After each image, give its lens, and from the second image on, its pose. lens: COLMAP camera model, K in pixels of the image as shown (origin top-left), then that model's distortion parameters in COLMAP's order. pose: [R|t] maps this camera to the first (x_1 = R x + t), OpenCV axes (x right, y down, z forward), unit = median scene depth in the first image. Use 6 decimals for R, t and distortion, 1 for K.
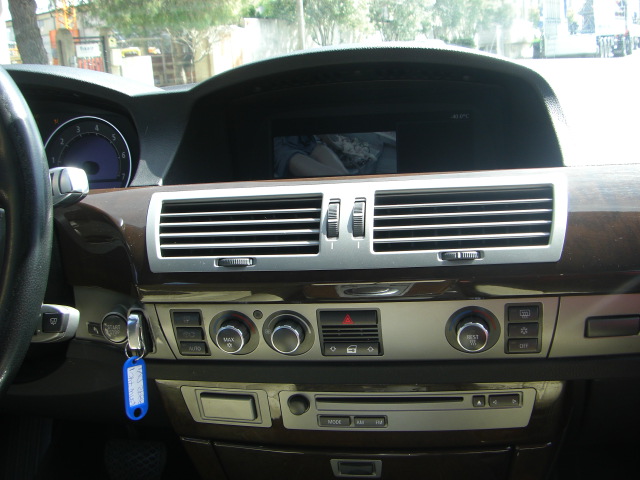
lens RADIAL K [[713.9, 0, 313.7], [0, 713.9, 237.6], [0, 0, 1]] dist [-0.140684, 0.000000]
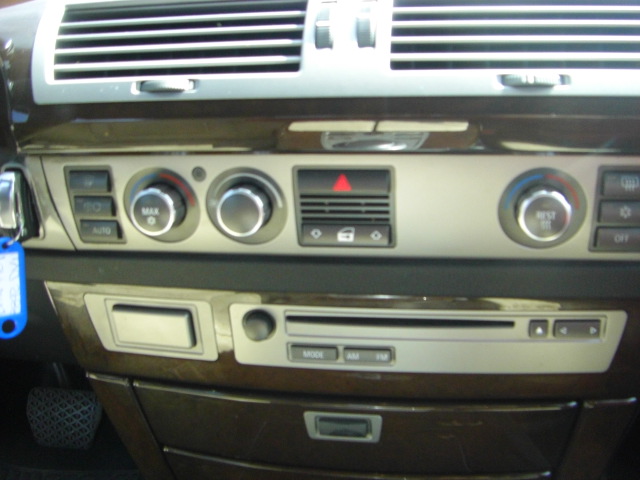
lens RADIAL K [[713.9, 0, 321.2], [0, 713.9, 234.3], [0, 0, 1]] dist [-0.140684, 0.000000]
pose [[0.998369, 0.042759, 0.037834, 0.007304], [-0.044107, 0.998395, 0.035526, 0.128329], [-0.036255, -0.037137, 0.998652, 0.354813]]
